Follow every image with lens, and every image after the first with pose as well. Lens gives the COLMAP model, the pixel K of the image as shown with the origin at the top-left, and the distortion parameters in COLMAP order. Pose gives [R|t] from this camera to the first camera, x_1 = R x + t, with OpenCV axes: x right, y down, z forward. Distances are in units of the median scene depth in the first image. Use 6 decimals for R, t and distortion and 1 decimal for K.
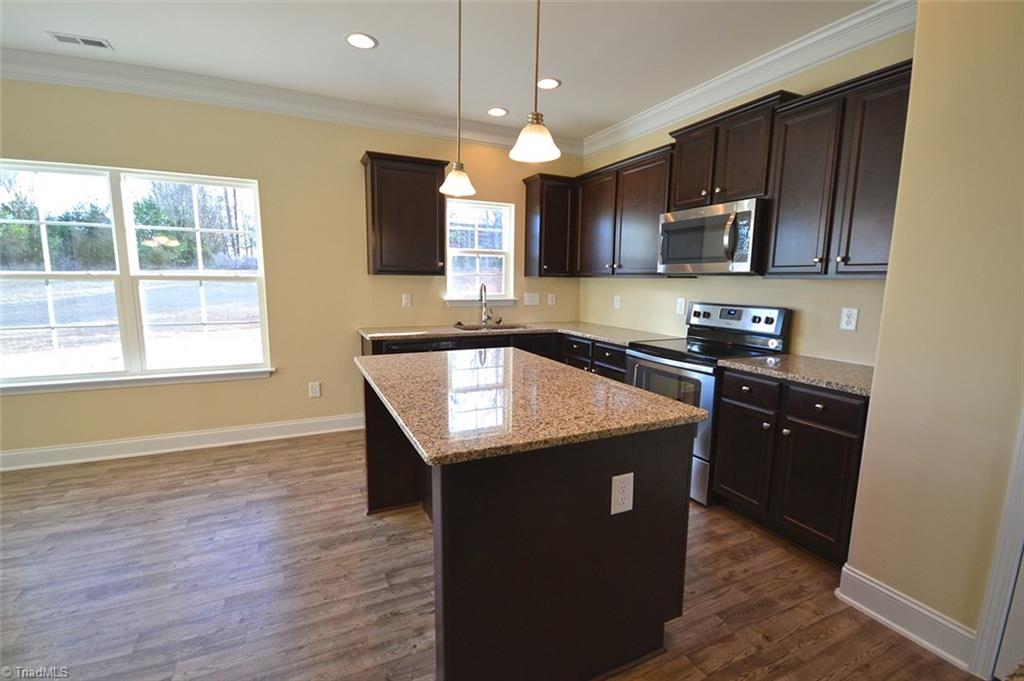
lens RADIAL K [[453.1, 0, 503.6], [0, 453.1, 362.7], [0, 0, 1]] dist [0.006265, -0.007897]
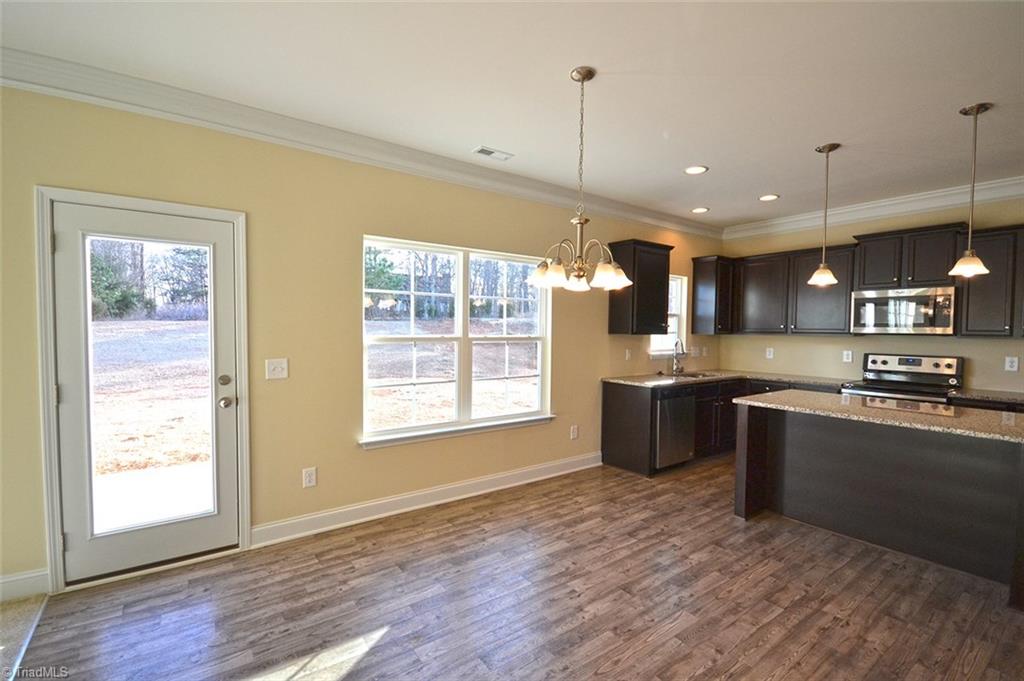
lens RADIAL K [[453.1, 0, 503.1], [0, 453.1, 375.2], [0, 0, 1]] dist [0.006265, -0.007897]
pose [[0.982803, -0.024007, 0.183088, -0.807986], [0.038178, 0.996507, -0.074276, -0.007406], [-0.180666, 0.079988, 0.980287, -0.122645]]
